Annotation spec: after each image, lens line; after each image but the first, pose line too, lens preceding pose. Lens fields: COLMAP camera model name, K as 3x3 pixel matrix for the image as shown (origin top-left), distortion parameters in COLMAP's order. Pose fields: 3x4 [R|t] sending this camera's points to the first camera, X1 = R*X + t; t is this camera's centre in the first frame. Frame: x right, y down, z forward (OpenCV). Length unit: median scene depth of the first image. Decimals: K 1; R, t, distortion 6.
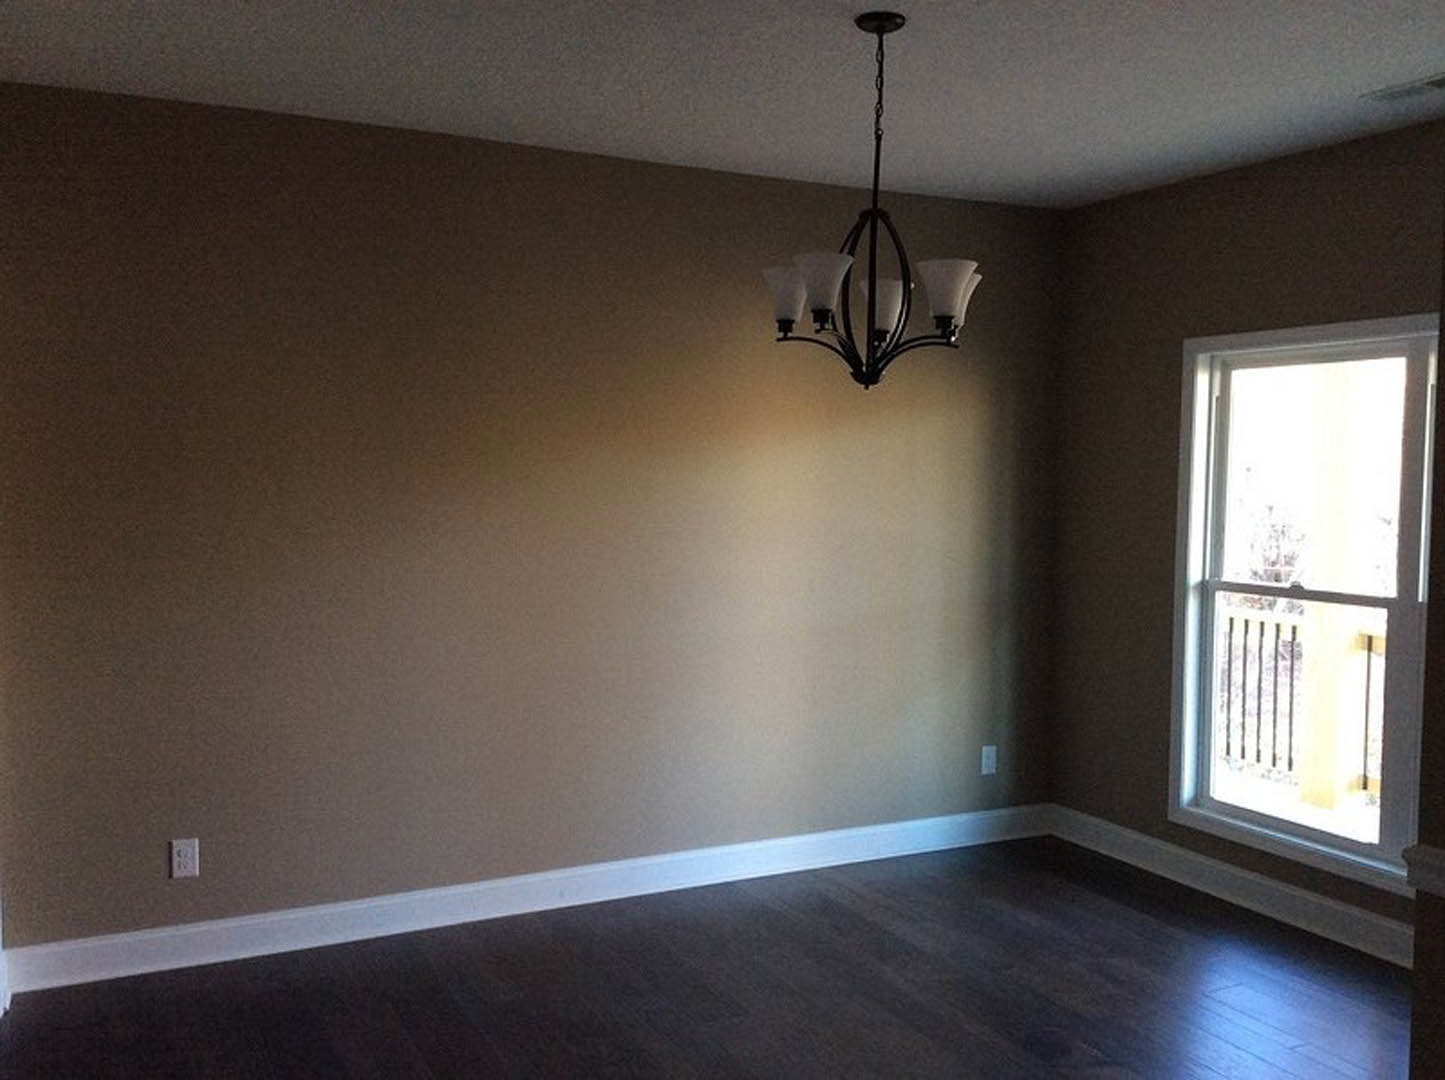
lens RADIAL K [[1338.7, 0, 721.6], [0, 1338.7, 539.3], [0, 0, 1]] dist [0.015677, 0.000000]
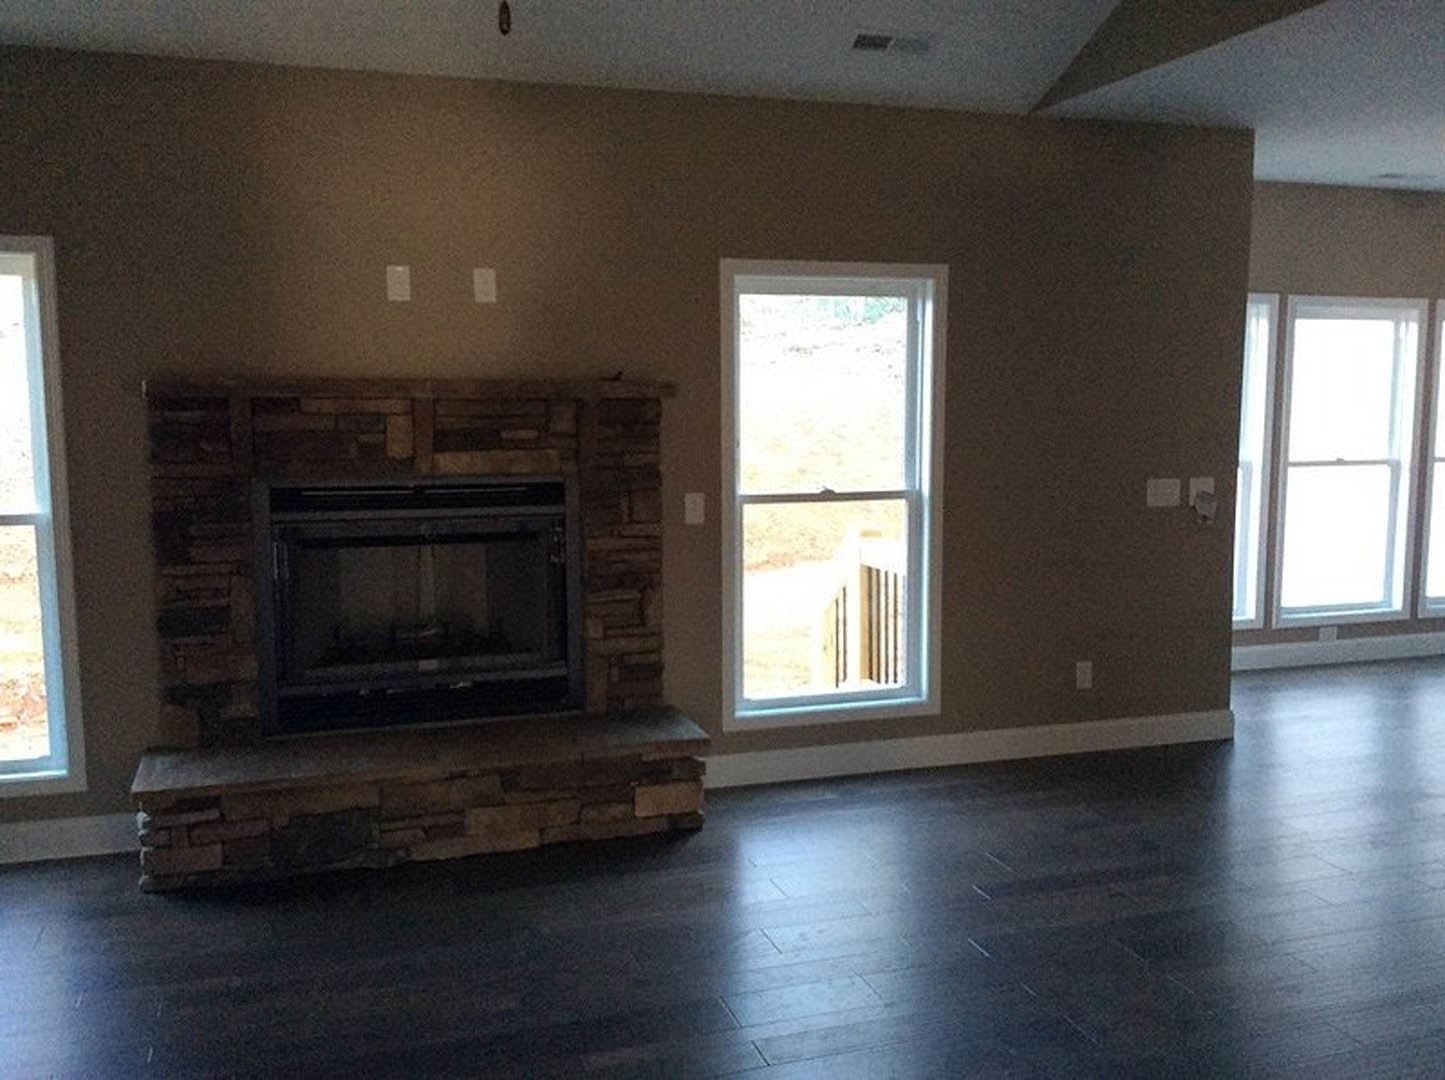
lens RADIAL K [[1338.7, 0, 720.7], [0, 1338.7, 547.2], [0, 0, 1]] dist [0.015677, 0.000000]
pose [[0.133808, -0.115266, 0.984281, -0.714253], [0.060806, 0.992296, 0.107939, -0.043828], [-0.989140, 0.045407, 0.139786, 0.911345]]
